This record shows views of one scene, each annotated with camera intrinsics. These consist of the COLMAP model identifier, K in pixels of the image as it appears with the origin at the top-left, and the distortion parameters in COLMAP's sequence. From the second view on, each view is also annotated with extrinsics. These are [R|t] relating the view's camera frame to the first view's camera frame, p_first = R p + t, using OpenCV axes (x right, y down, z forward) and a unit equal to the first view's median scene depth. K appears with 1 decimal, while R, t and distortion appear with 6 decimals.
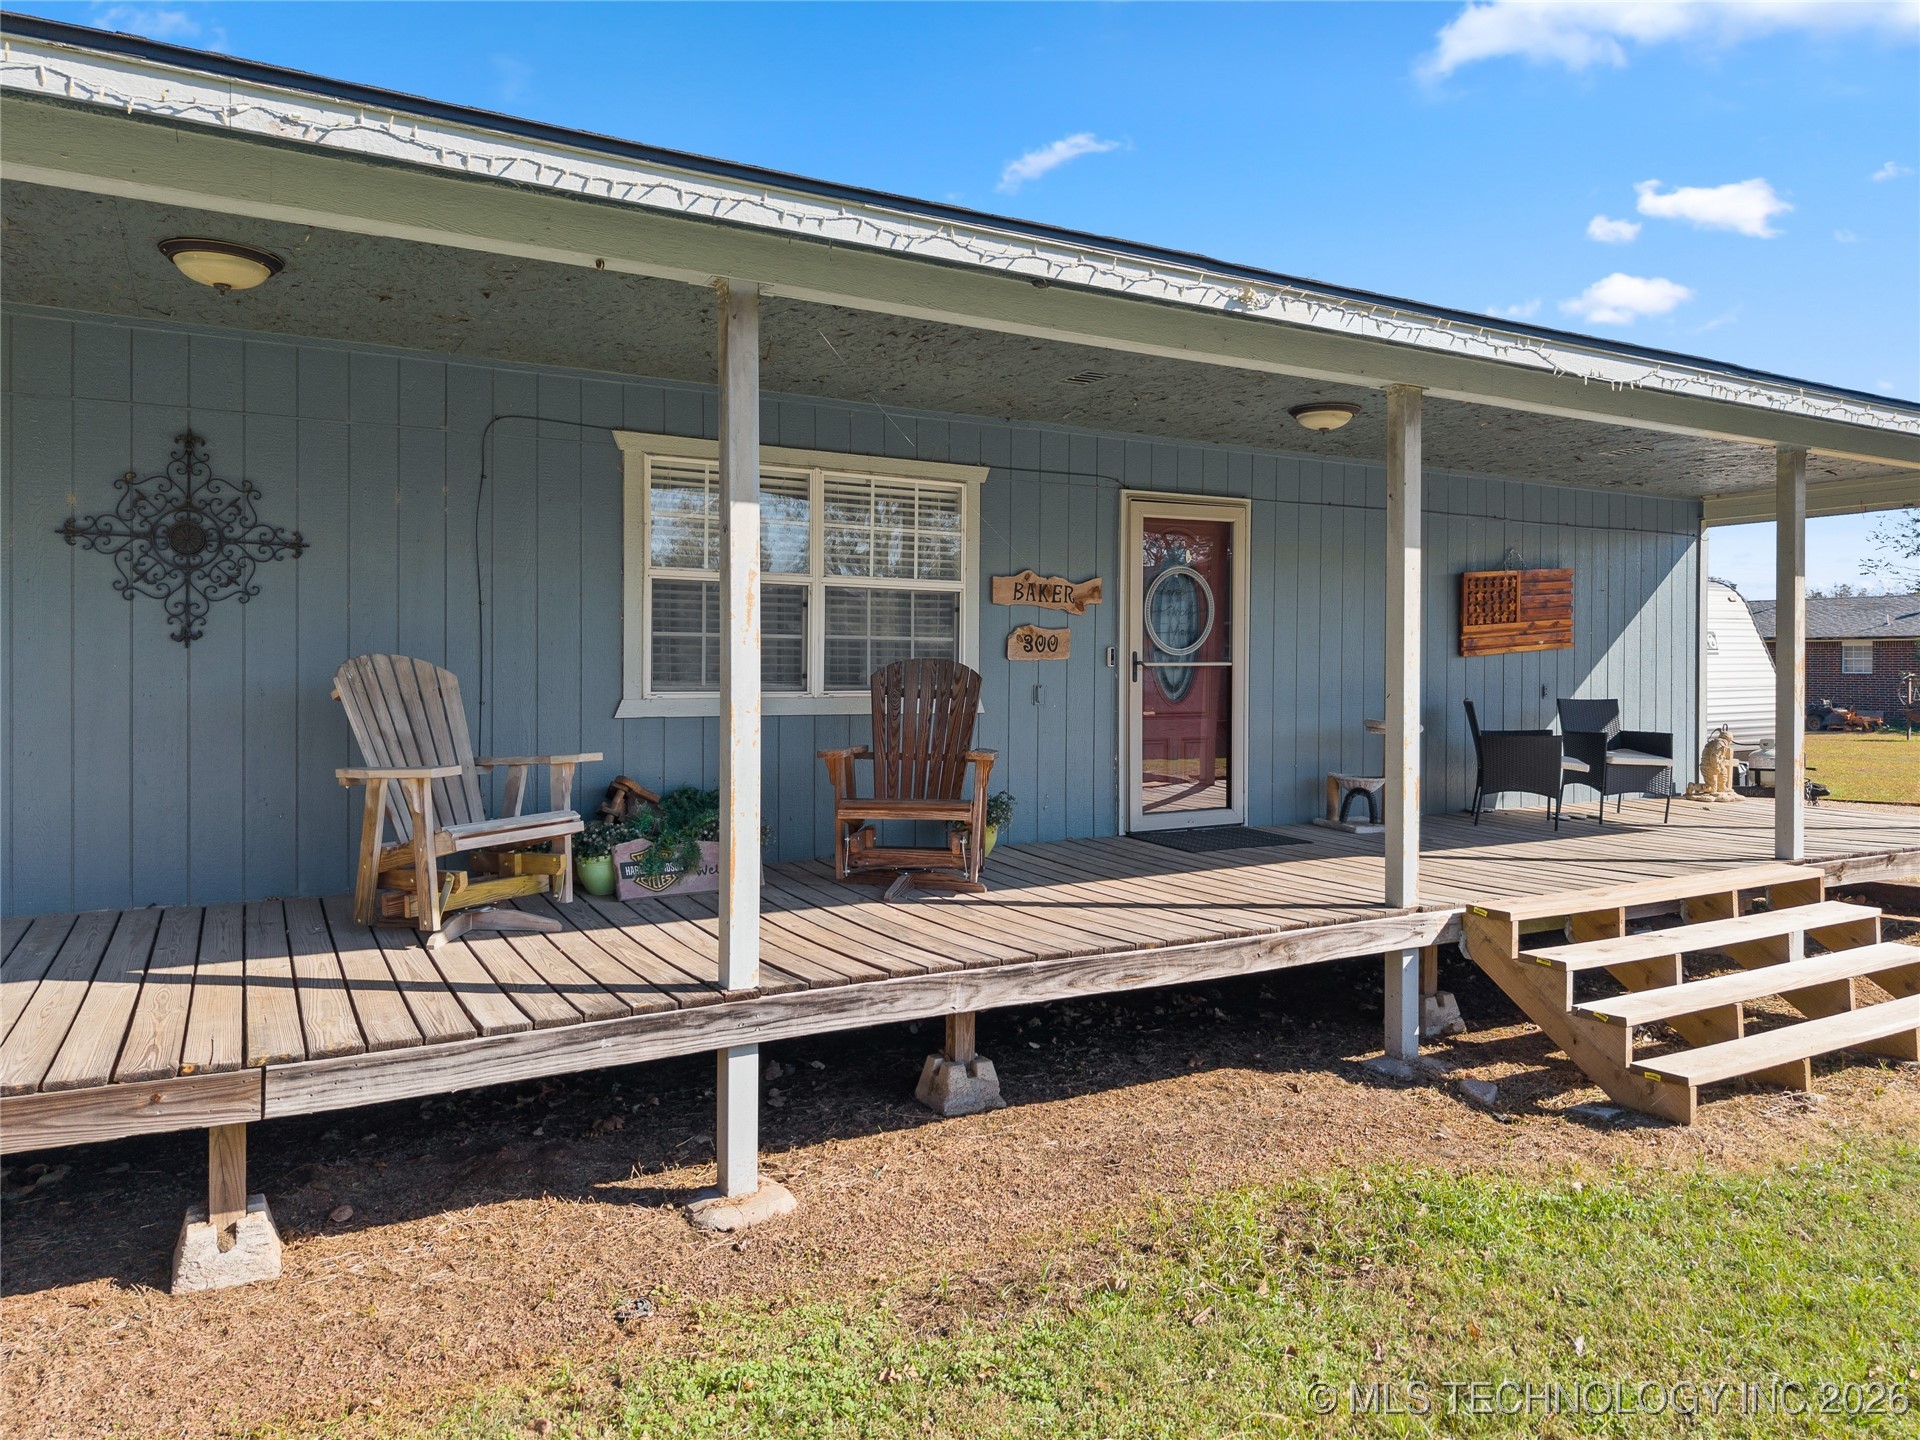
lens RADIAL K [[1342.6, 0, 959.4], [0, 1342.6, 671.4], [0, 0, 1]] dist [0.002864, 0.000882]
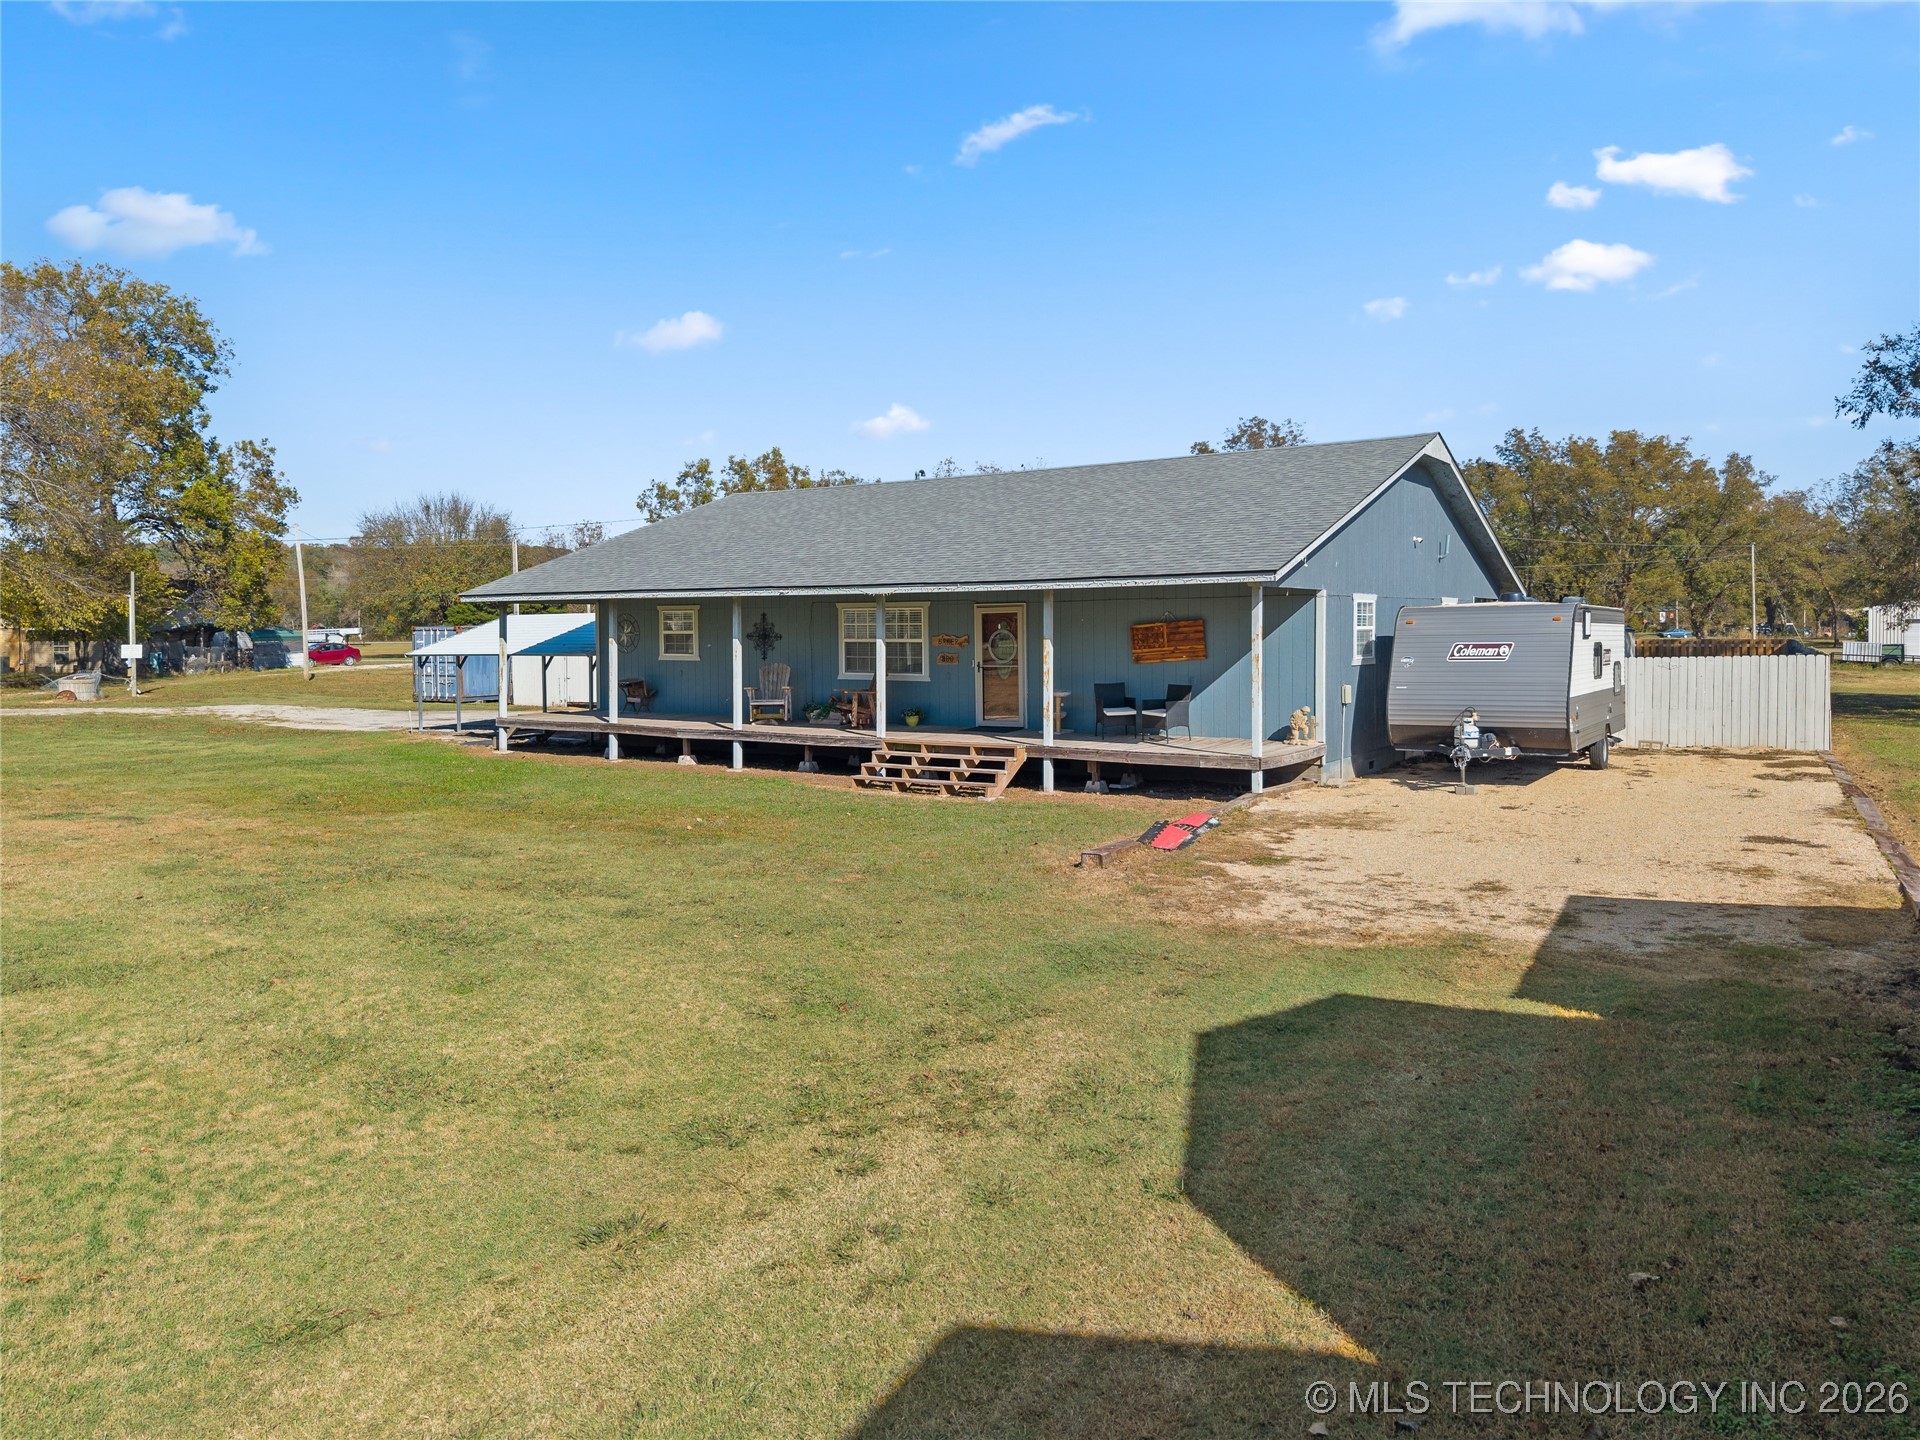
lens RADIAL K [[1279.0, 0, 960.0], [0, 1279.0, 720.0], [0, 0, 1]] dist [-0.001583, -0.003876]
pose [[0.442376, 0.059222, -0.894872, 3.237156], [0.006060, 0.997597, 0.069015, -0.100453], [0.896809, -0.035953, 0.440954, -0.293676]]
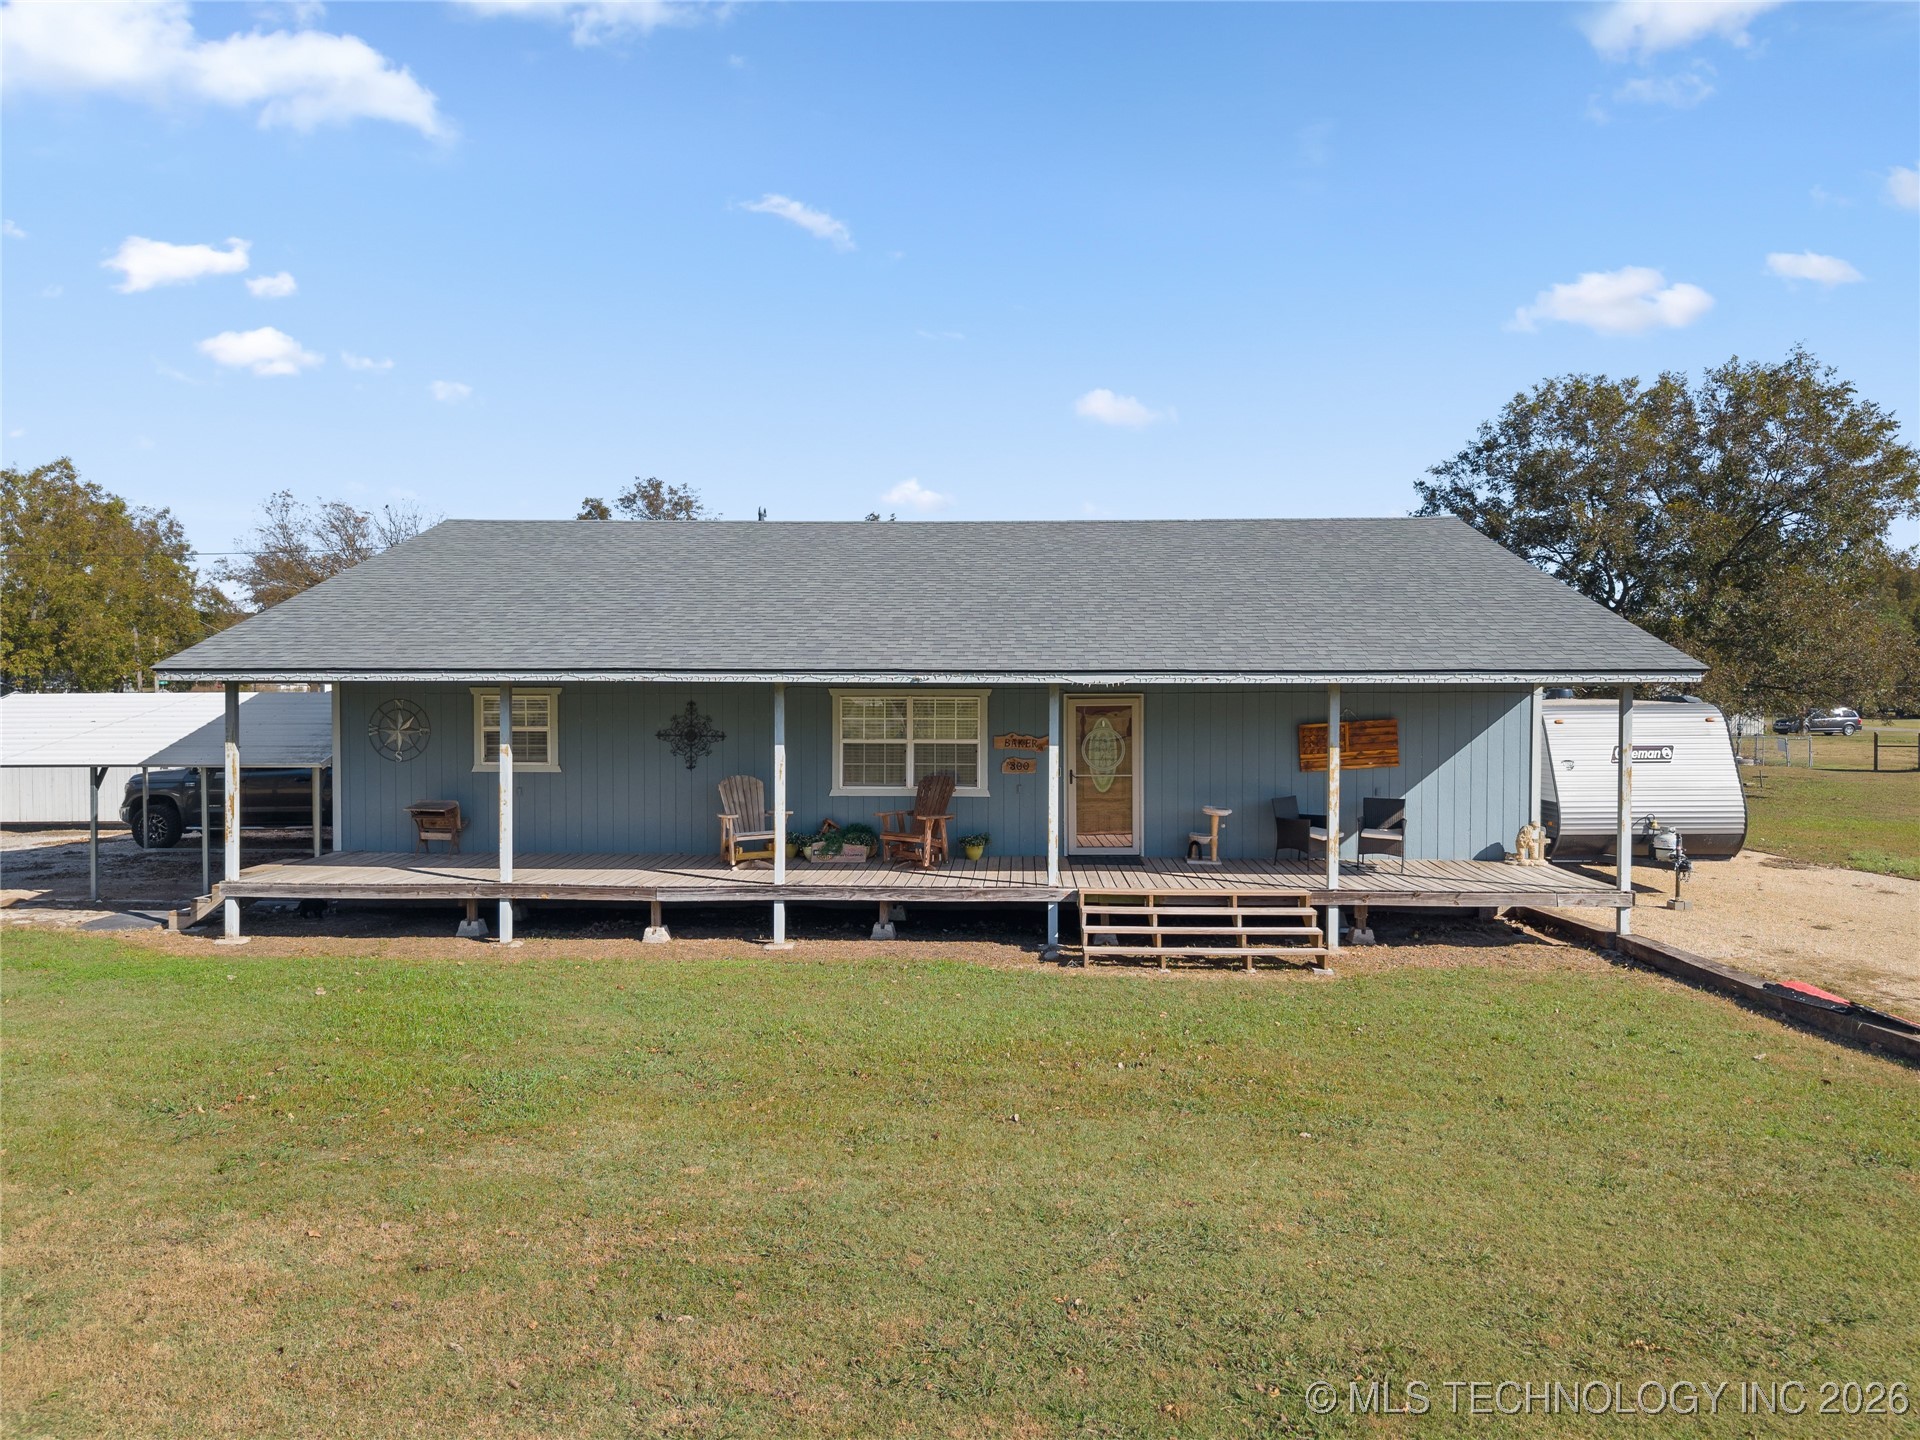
lens RADIAL K [[1279.0, 0, 960.0], [0, 1279.0, 720.0], [0, 0, 1]] dist [-0.001583, -0.003876]
pose [[0.853585, 0.011238, -0.520832, 1.331512], [-0.000984, 0.999800, 0.019960, -0.173868], [0.520952, -0.016525, 0.853426, -1.065614]]
